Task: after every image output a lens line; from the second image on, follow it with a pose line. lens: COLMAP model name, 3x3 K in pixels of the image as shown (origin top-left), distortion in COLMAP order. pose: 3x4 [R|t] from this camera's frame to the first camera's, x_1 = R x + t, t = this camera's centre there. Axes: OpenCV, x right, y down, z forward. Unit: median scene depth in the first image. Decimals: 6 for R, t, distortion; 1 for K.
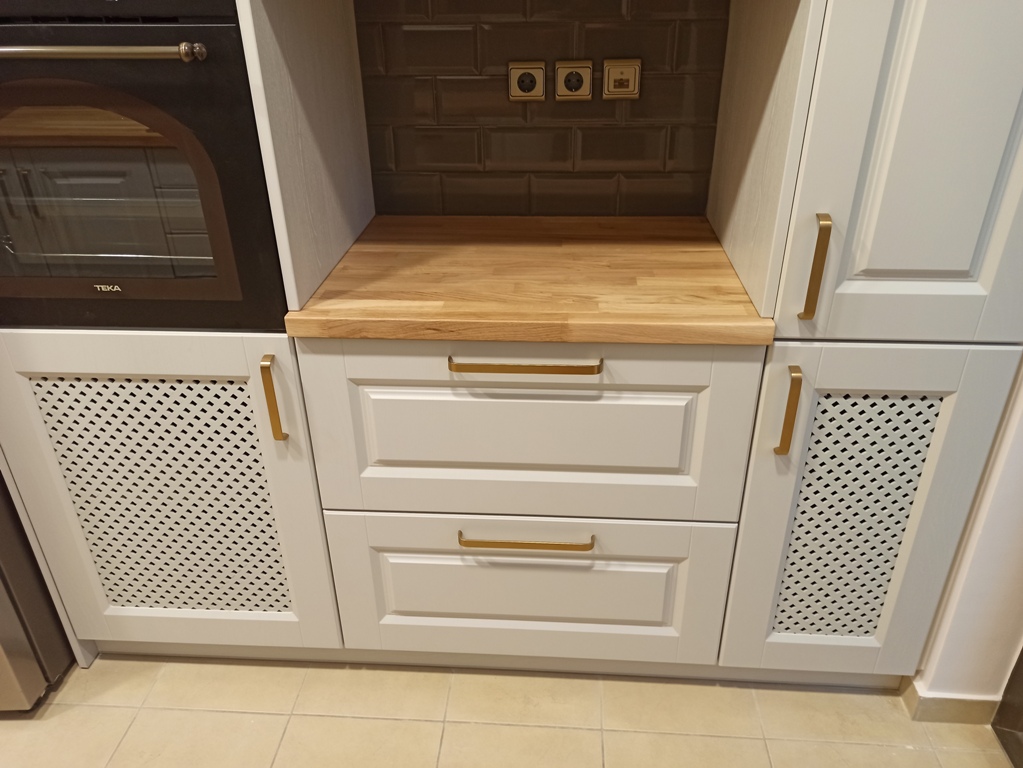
lens RADIAL K [[759.6, 0, 514.6], [0, 759.6, 379.9], [0, 0, 1]] dist [0.035165, -0.009354]
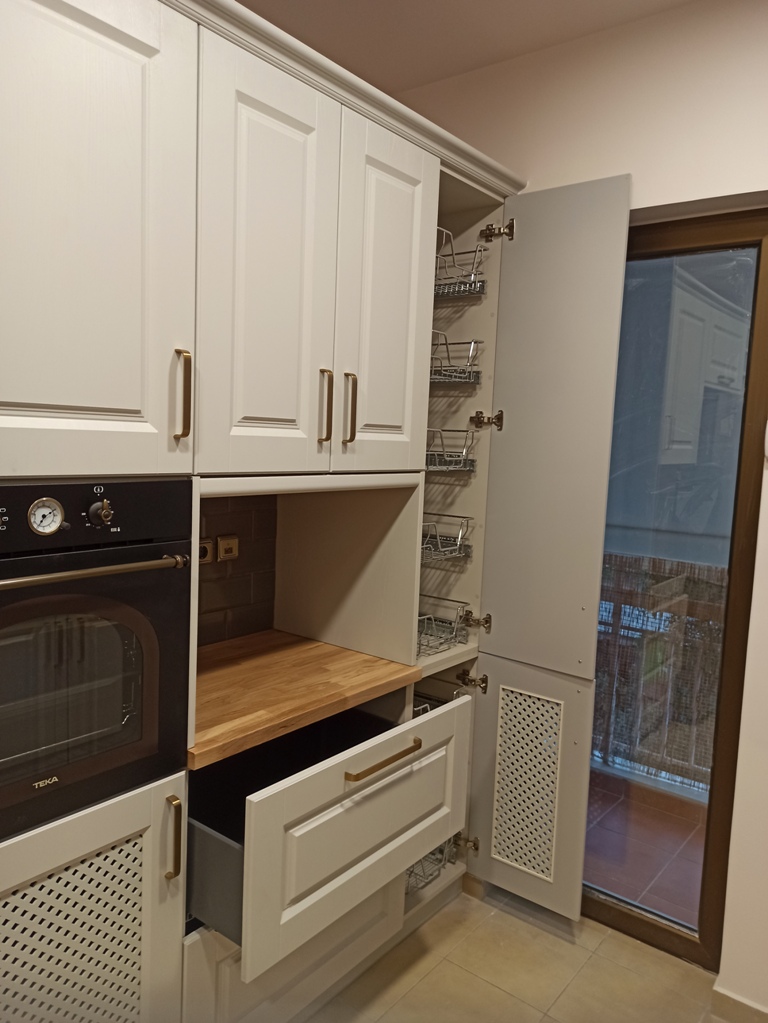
lens RADIAL K [[759.6, 0, 385.4], [0, 759.6, 512.3], [0, 0, 1]] dist [0.035165, -0.009354]
pose [[0.565327, -0.051702, 0.823245, -1.010983], [0.351791, 0.917830, -0.183934, -0.093724], [-0.746089, 0.393593, 0.537062, -0.039112]]
